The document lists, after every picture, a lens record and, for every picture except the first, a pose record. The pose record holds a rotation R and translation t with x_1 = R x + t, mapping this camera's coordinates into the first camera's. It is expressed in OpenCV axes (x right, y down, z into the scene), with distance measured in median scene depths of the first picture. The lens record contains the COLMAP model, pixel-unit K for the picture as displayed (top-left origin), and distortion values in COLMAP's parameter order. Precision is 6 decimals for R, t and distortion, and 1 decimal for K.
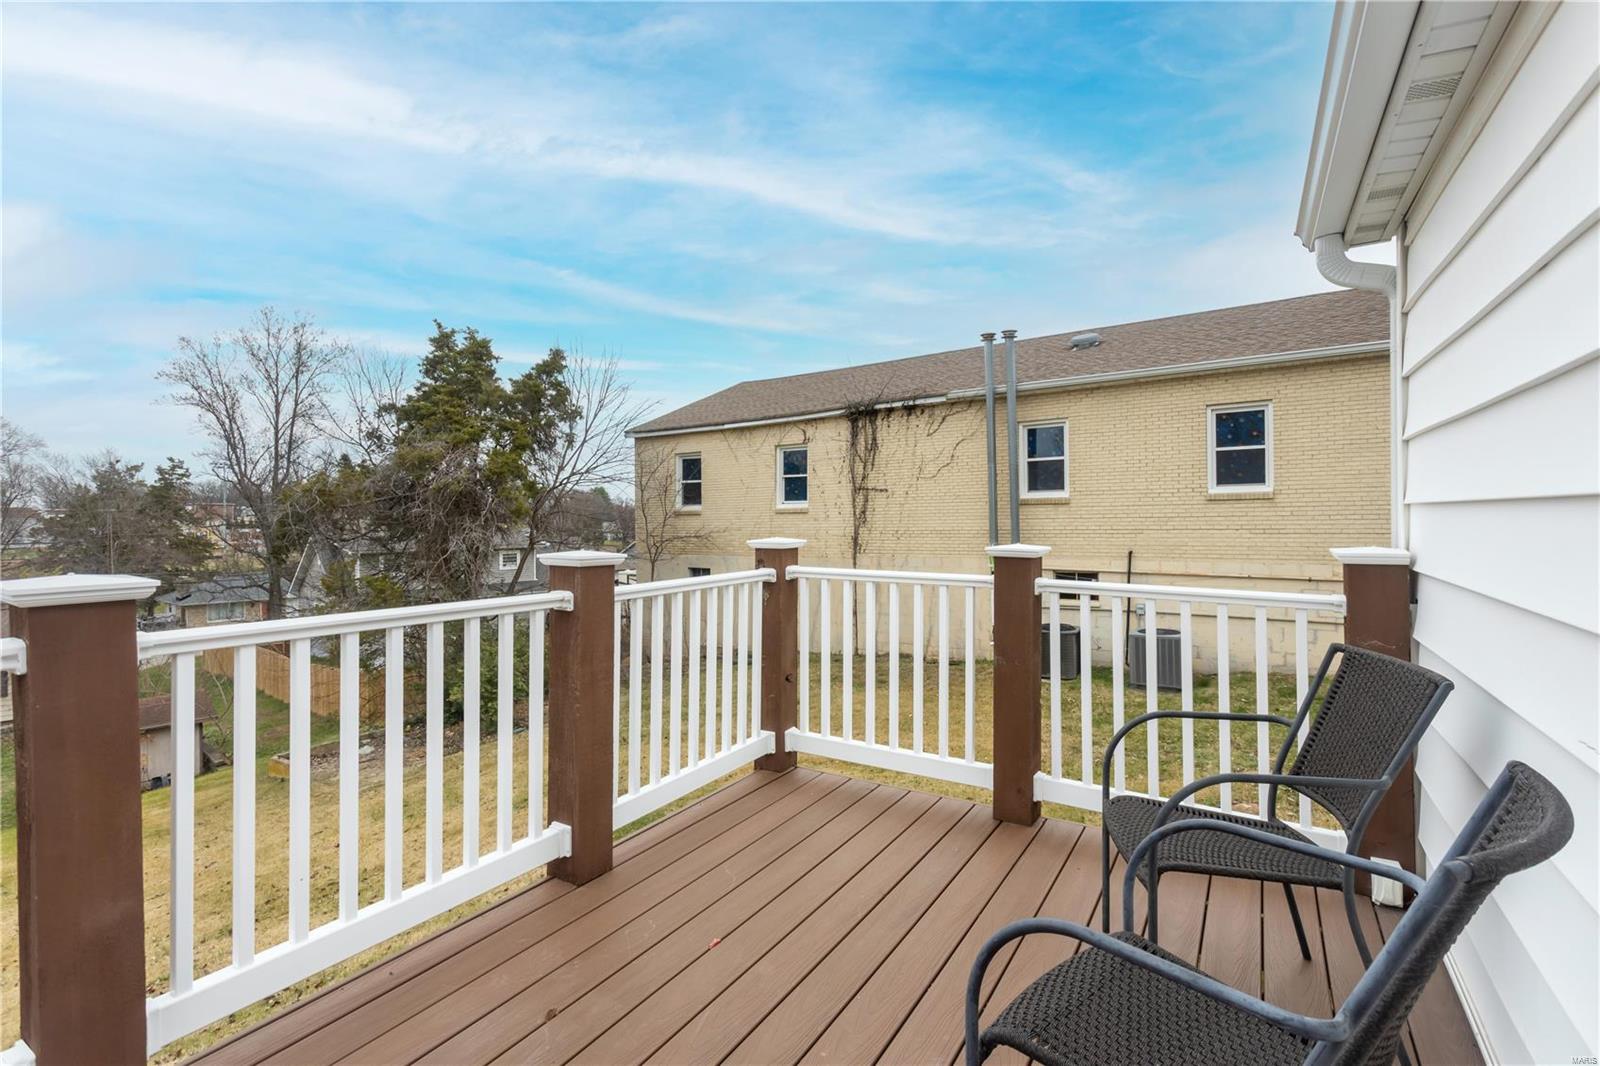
lens RADIAL K [[781.2, 0, 797.8], [0, 781.2, 518.9], [0, 0, 1]] dist [0.018009, 0.003086]
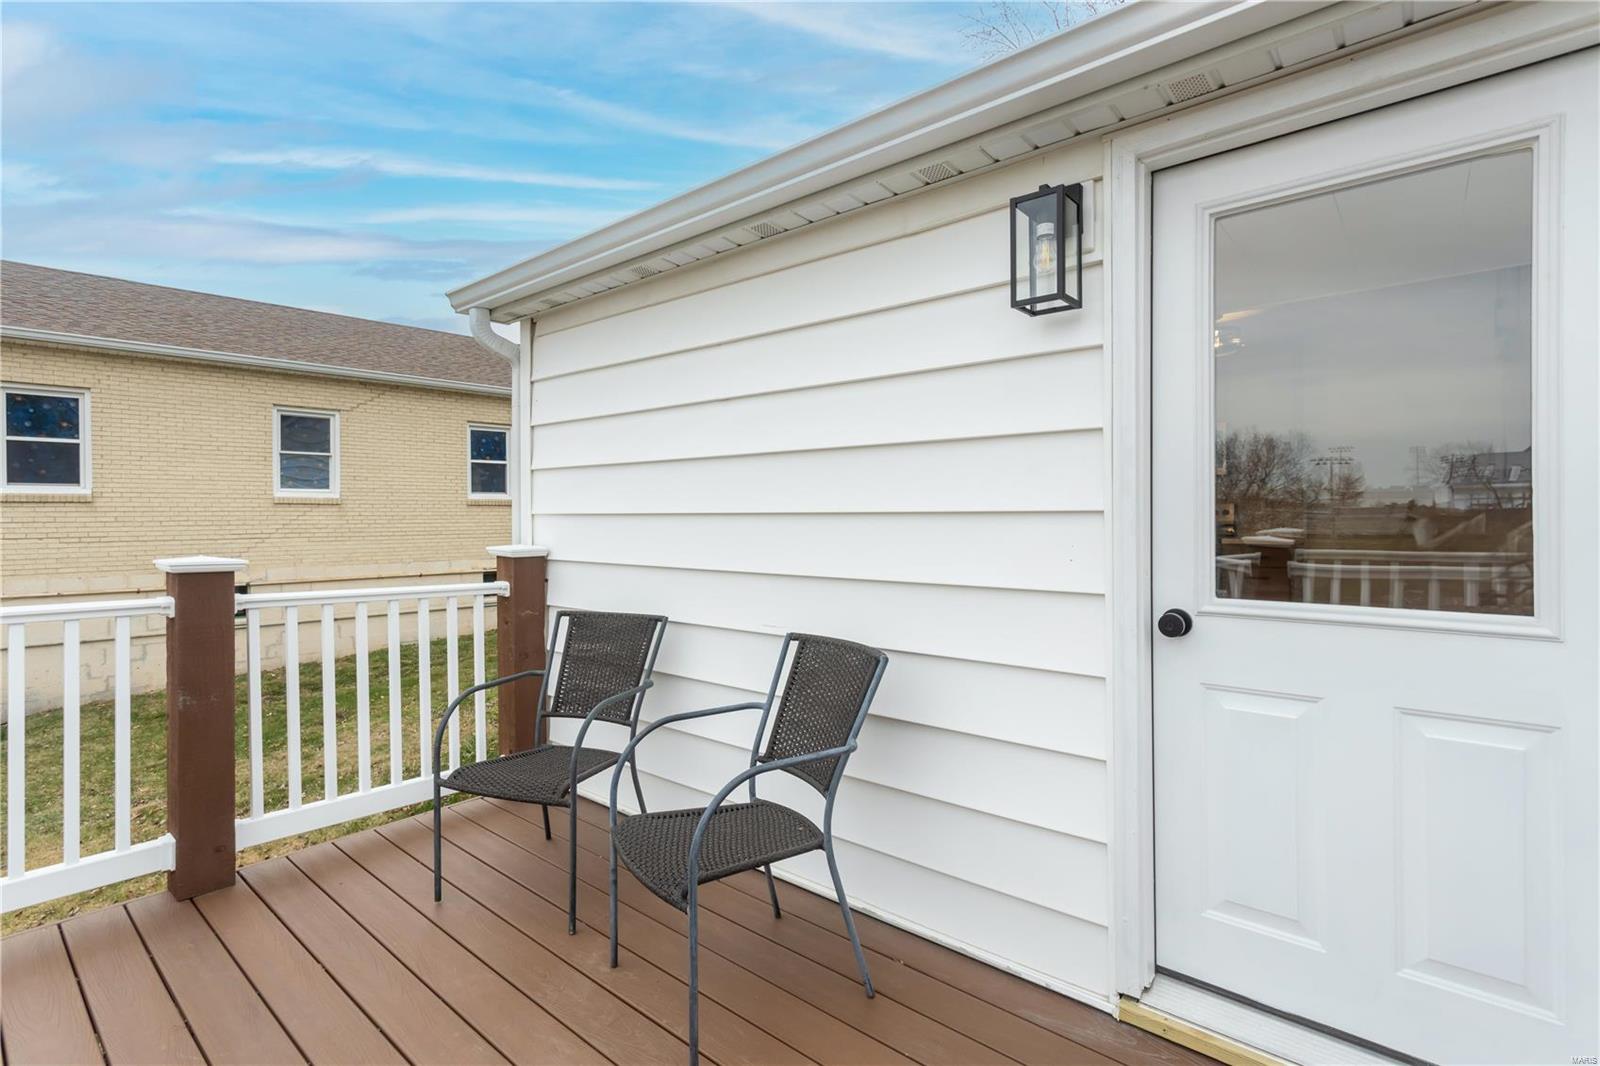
lens RADIAL K [[781.2, 0, 798.1], [0, 781.2, 532.5], [0, 0, 1]] dist [0.018009, 0.003086]
pose [[0.195505, -0.007481, 0.980674, -0.283239], [0.001182, 0.999972, 0.007393, 0.005618], [-0.980702, -0.000286, 0.195509, 0.165827]]
